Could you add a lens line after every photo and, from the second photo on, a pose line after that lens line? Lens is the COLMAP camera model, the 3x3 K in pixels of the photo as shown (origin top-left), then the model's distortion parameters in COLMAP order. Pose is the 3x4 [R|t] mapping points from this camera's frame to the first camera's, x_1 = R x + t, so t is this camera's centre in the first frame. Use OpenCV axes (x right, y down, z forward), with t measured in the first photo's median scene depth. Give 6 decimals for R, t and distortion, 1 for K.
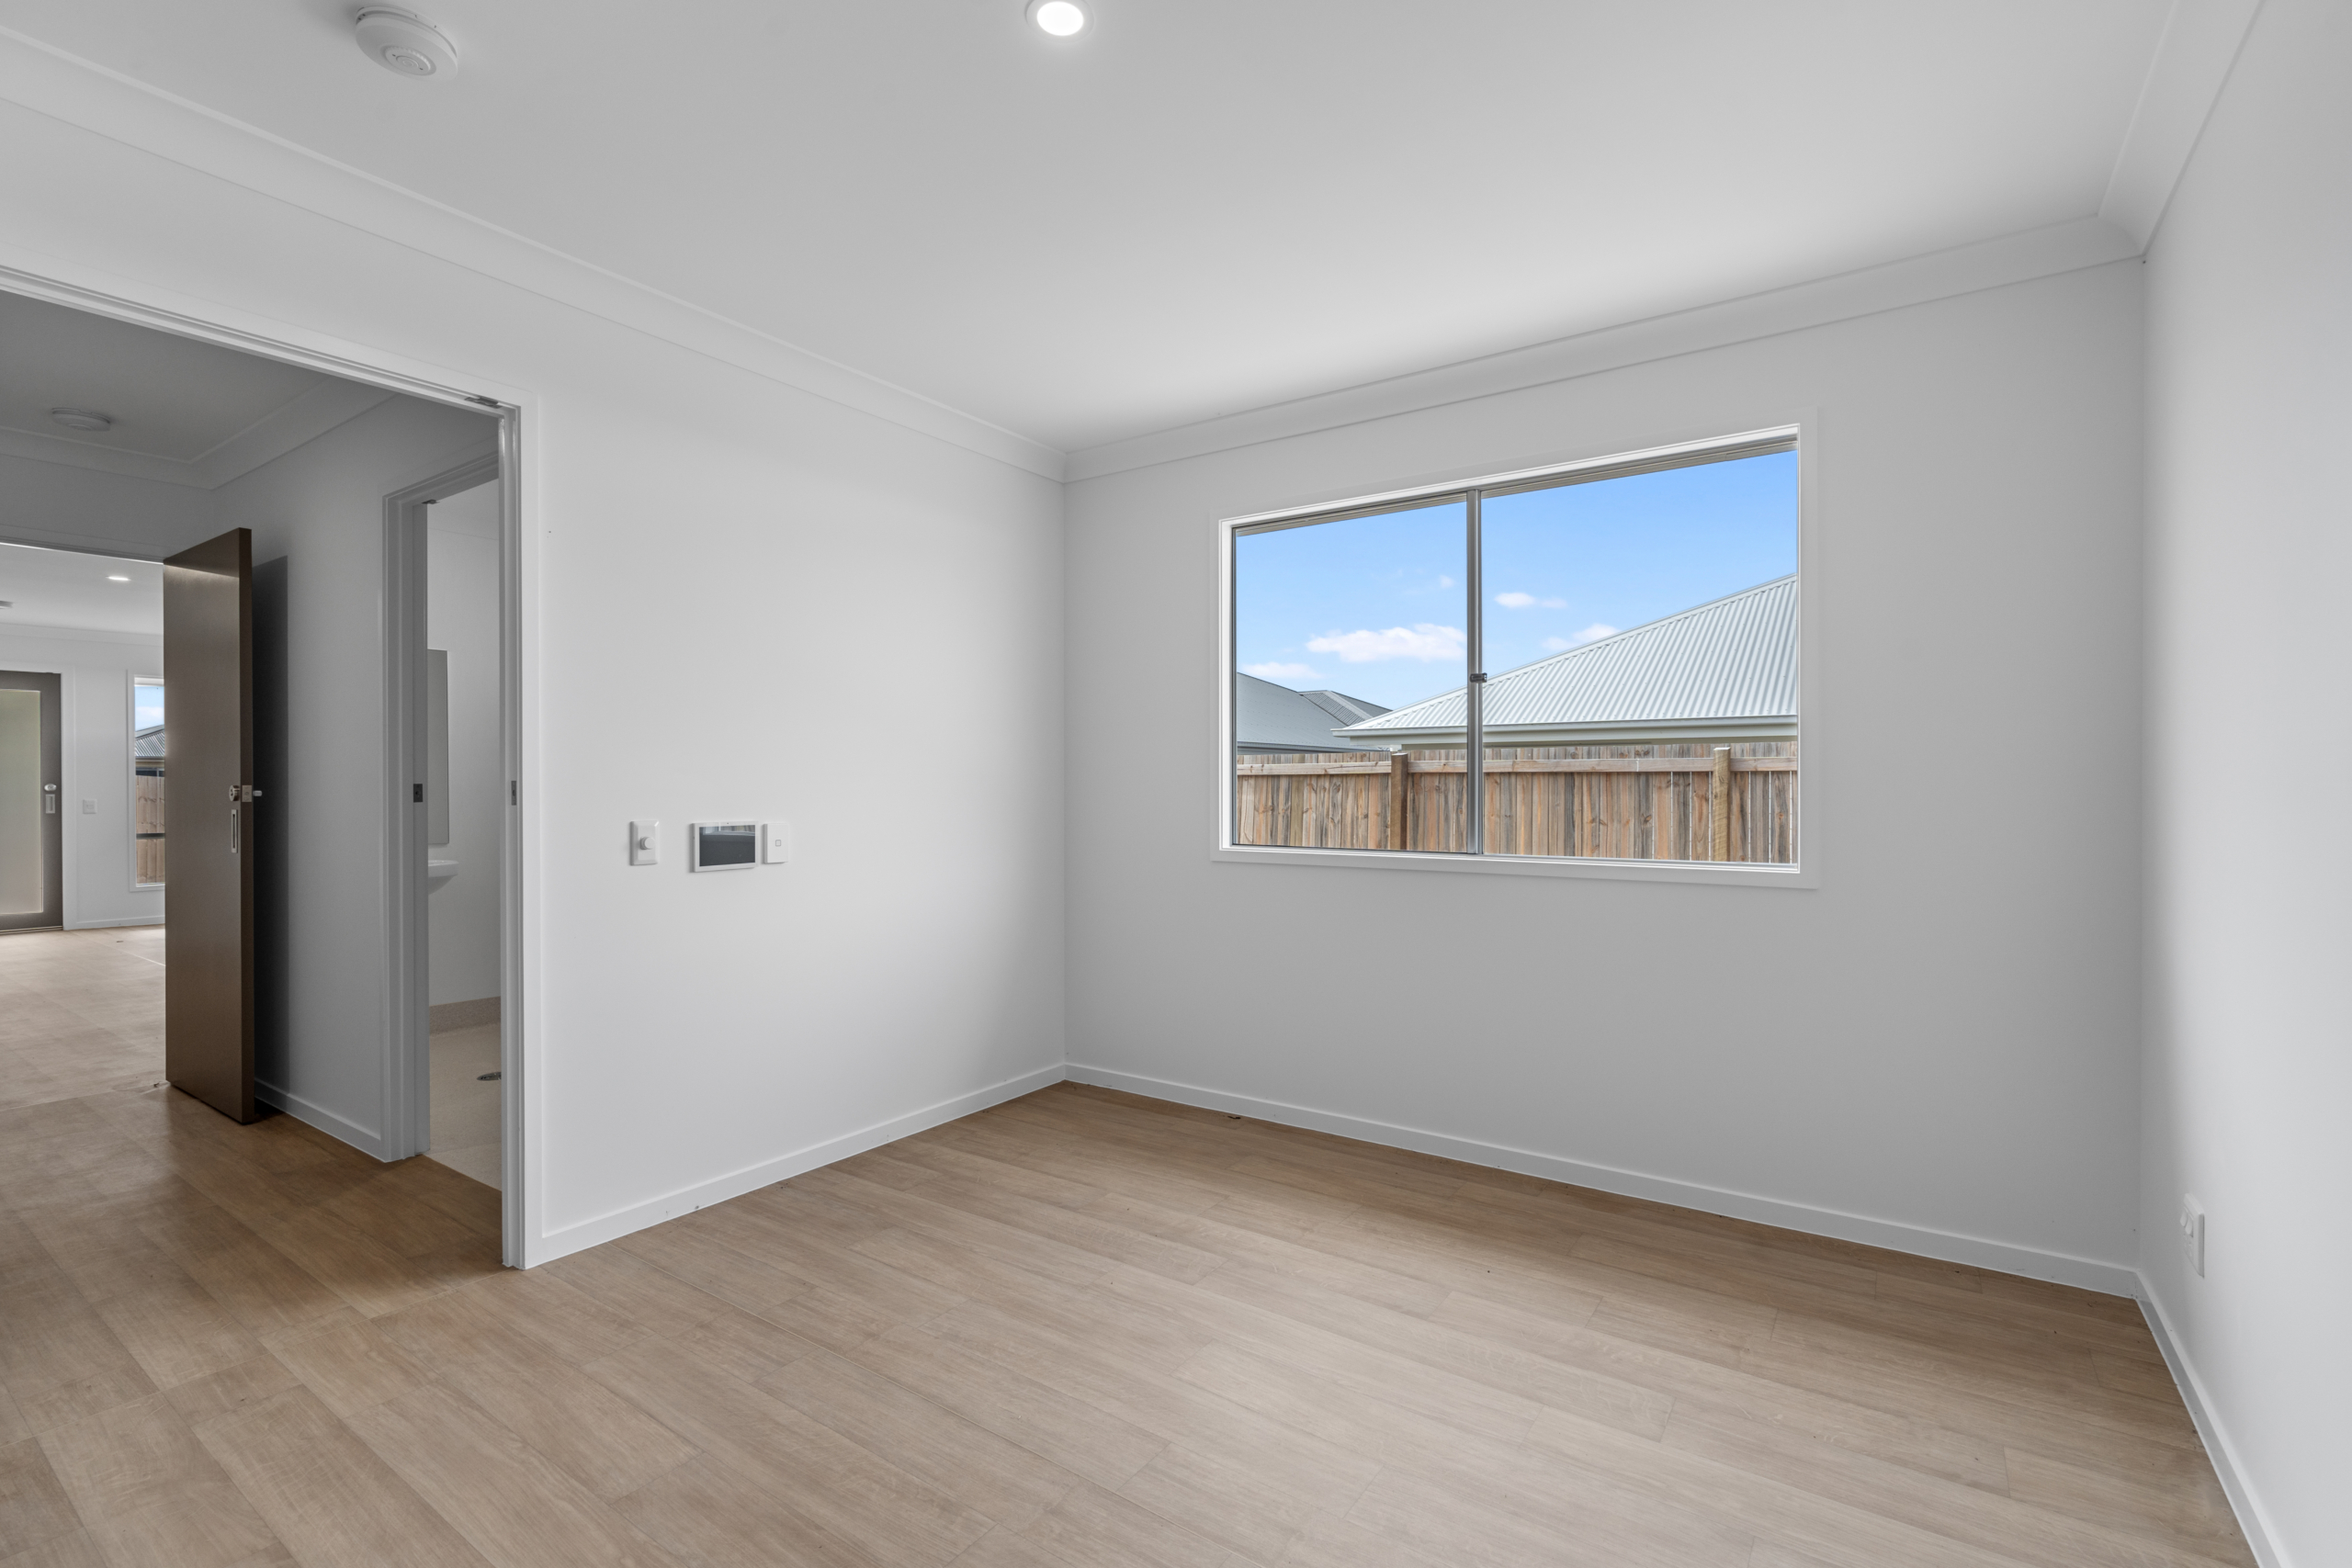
lens RADIAL K [[1072.4, 0, 1177.1], [0, 1072.4, 802.8], [0, 0, 1]] dist [-0.012716, 0.001905]
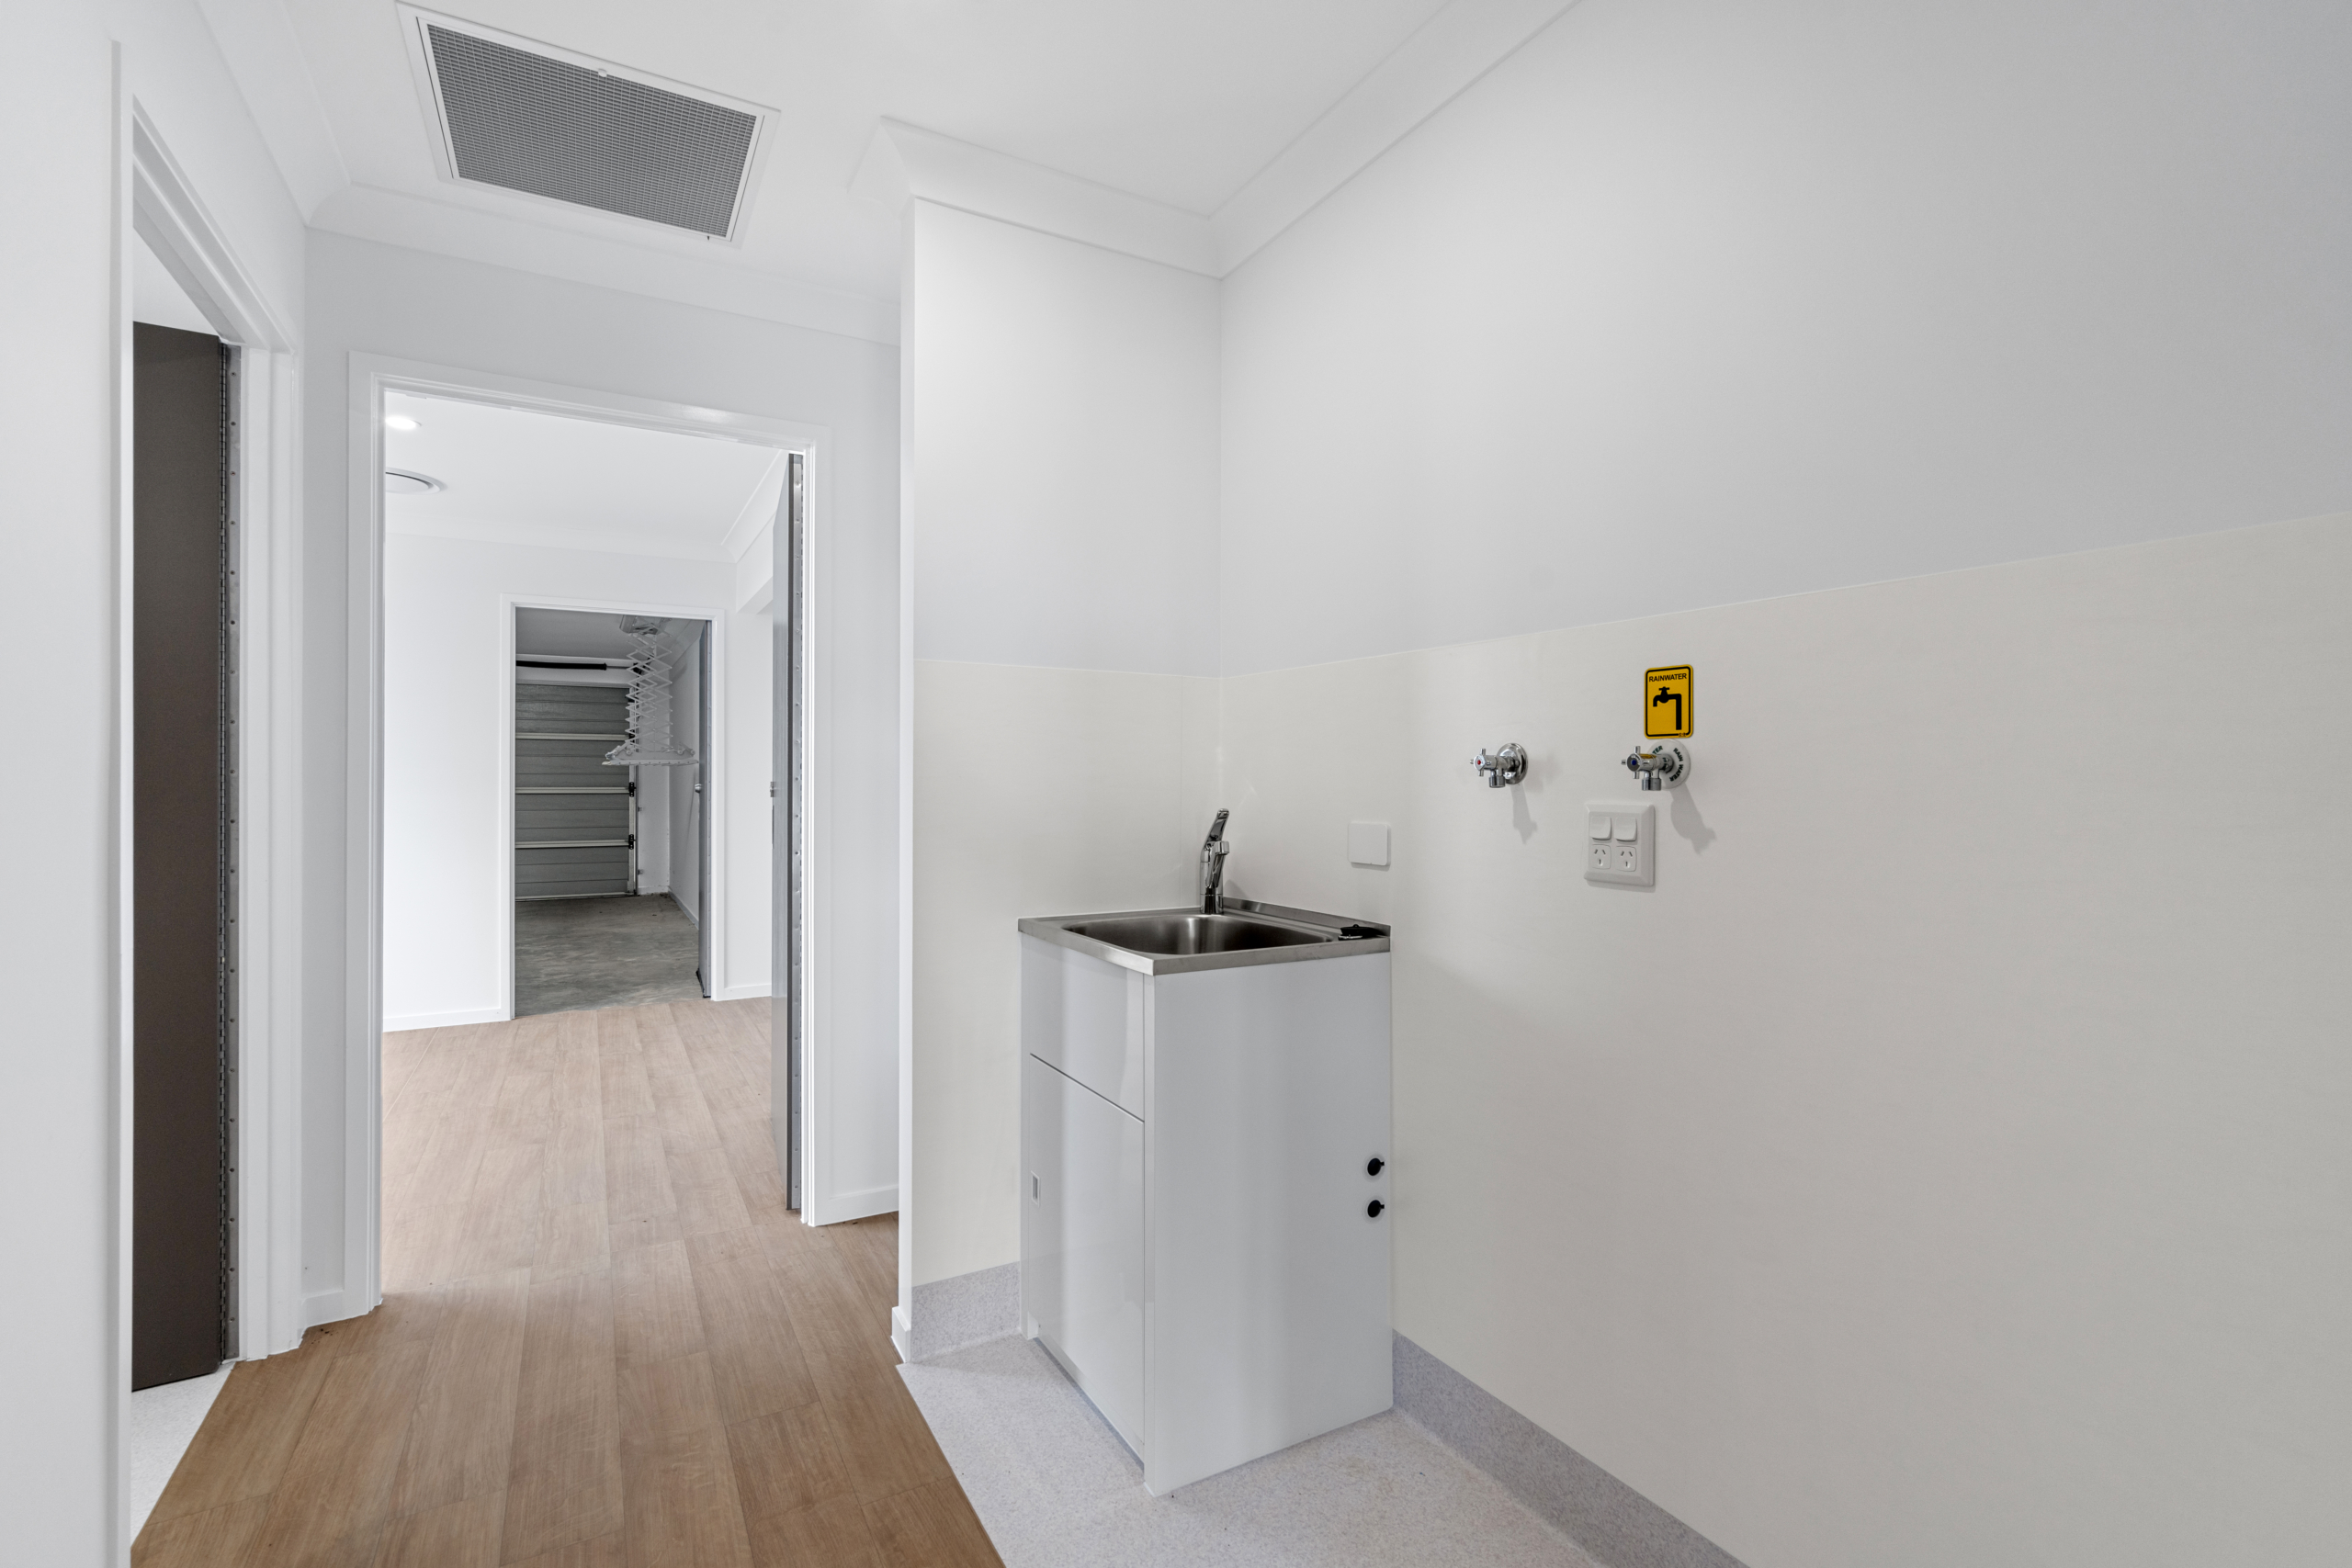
lens RADIAL K [[1072.4, 0, 1175.5], [0, 1072.4, 784.3], [0, 0, 1]] dist [-0.012716, 0.001905]
pose [[-0.899423, -0.003226, 0.437068, -2.095386], [0.004856, 0.999837, 0.017372, -0.043363], [-0.437053, 0.017747, -0.899261, 1.919983]]
